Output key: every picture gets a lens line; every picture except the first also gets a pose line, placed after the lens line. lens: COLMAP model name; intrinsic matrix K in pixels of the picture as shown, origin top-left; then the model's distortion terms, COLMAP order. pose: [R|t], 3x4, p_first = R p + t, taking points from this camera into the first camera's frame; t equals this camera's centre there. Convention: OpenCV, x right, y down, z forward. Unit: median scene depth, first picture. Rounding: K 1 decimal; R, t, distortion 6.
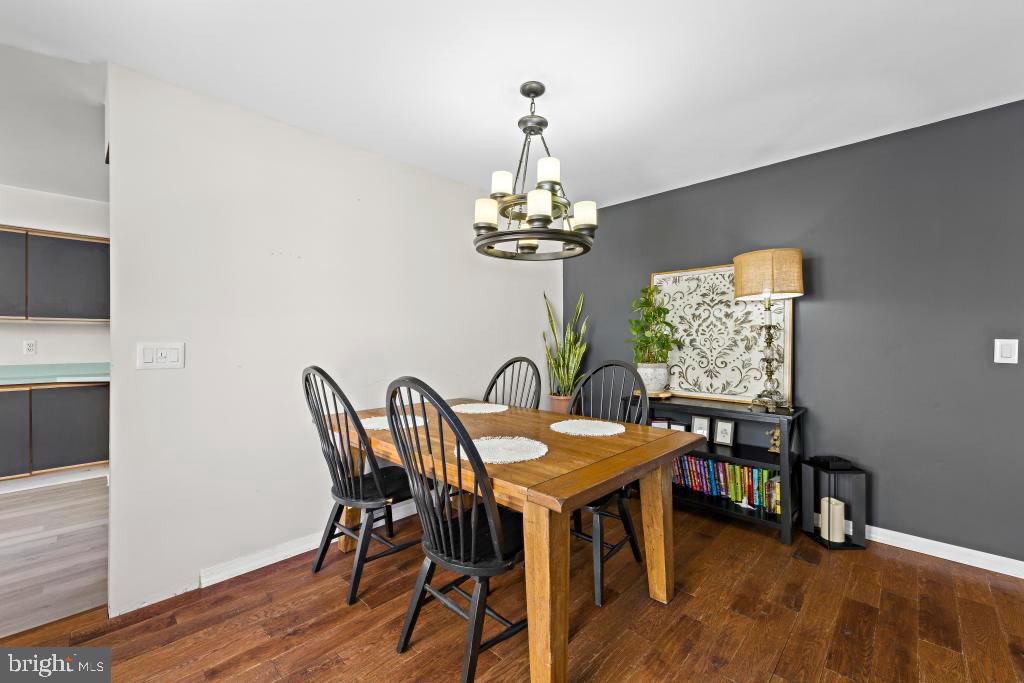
lens RADIAL K [[423.3, 0, 512.0], [0, 423.3, 341.5], [0, 0, 1]] dist [0.000615, 0.000051]
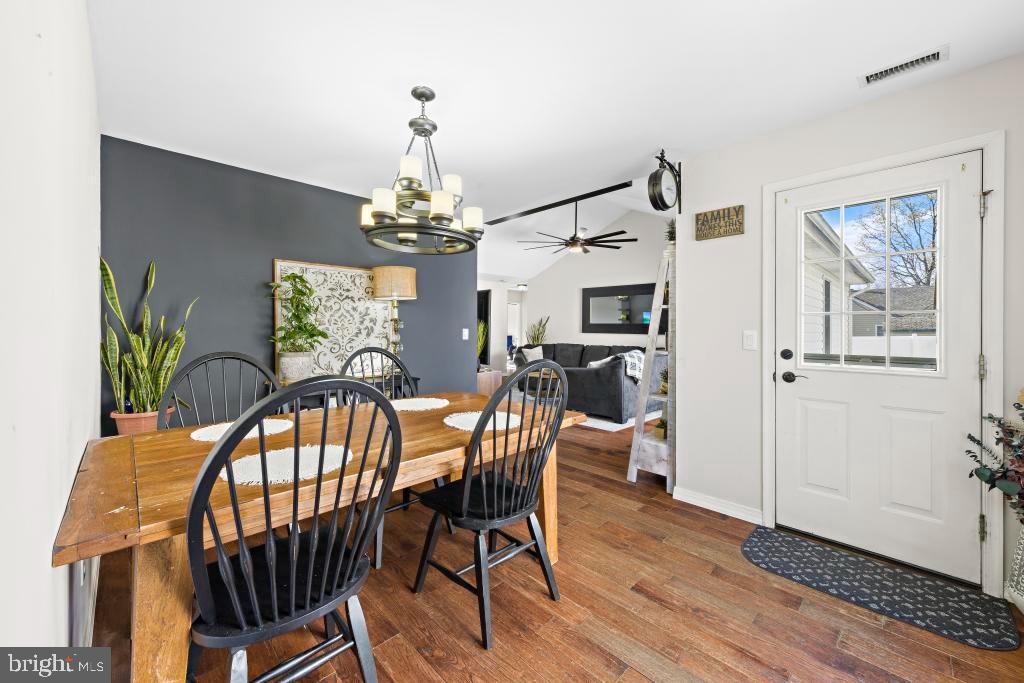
lens RADIAL K [[402.8, 0, 513.1], [0, 402.8, 328.8], [0, 0, 1]] dist [0.000063, -0.000006]
pose [[0.017464, 0.001443, 0.999846, -0.645138], [-0.000857, 0.999999, -0.001428, -0.002064], [-0.999847, -0.000832, 0.017465, 0.508802]]
